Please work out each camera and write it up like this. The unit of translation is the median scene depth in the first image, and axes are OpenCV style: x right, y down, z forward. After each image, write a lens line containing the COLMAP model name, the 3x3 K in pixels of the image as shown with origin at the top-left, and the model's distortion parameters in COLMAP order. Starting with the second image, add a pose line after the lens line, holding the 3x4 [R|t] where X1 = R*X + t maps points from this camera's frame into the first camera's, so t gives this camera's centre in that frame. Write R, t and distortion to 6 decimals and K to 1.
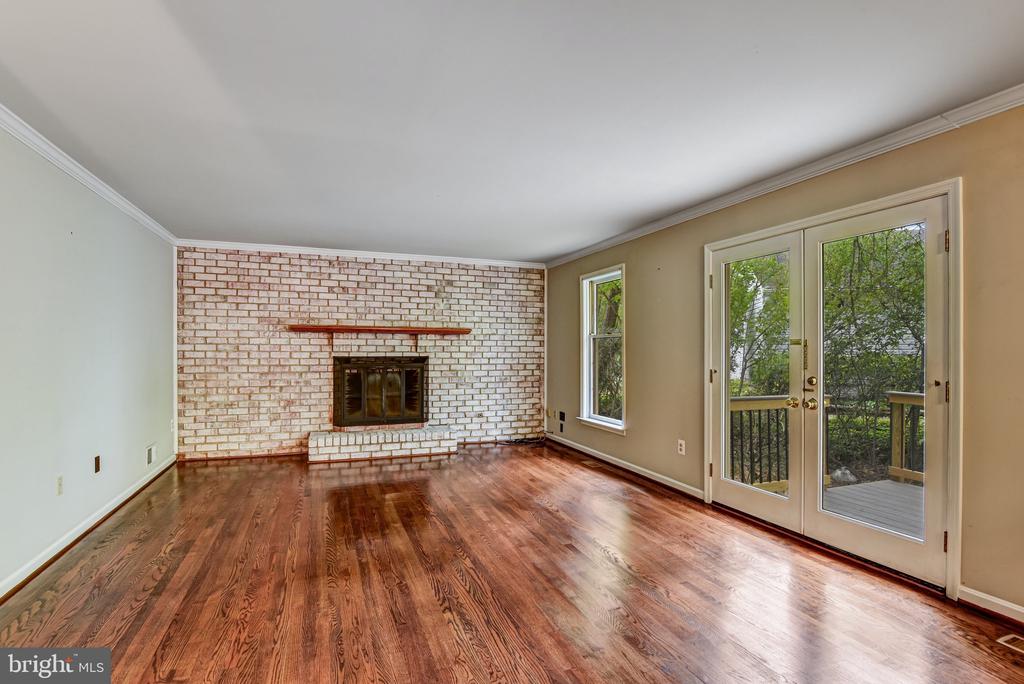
lens RADIAL K [[501.7, 0, 506.9], [0, 501.7, 347.0], [0, 0, 1]] dist [-0.006139, -0.002168]
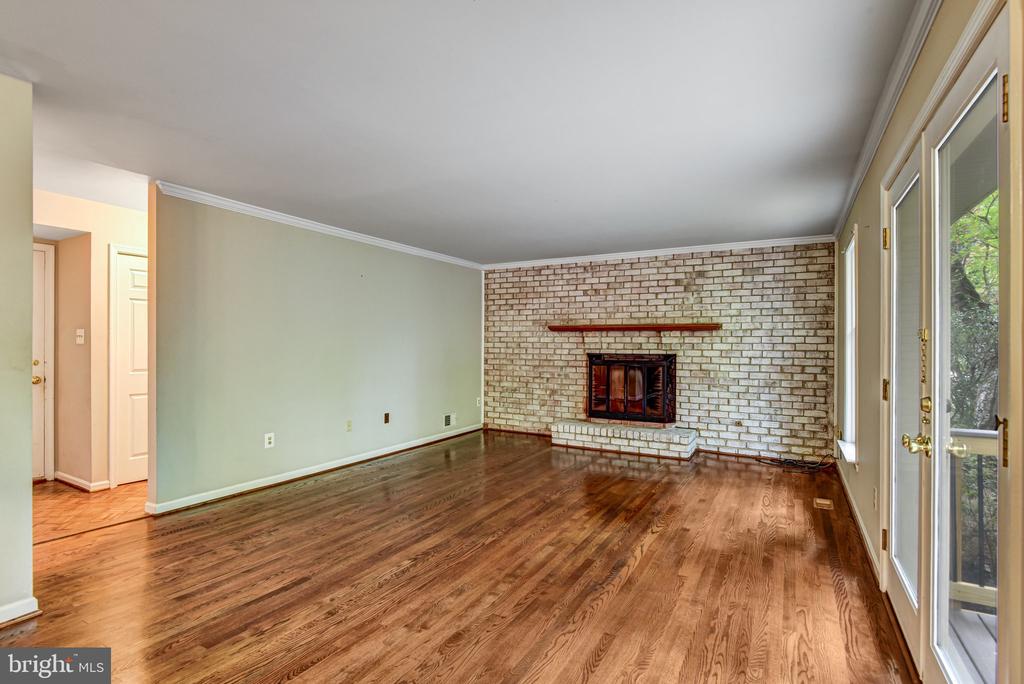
lens RADIAL K [[501.7, 0, 505.8], [0, 501.7, 342.8], [0, 0, 1]] dist [-0.006139, -0.002168]
pose [[0.640891, -0.003362, -0.767624, 0.406639], [0.000273, 0.999991, -0.004151, 0.000814], [0.767631, 0.002451, 0.640887, 0.164063]]
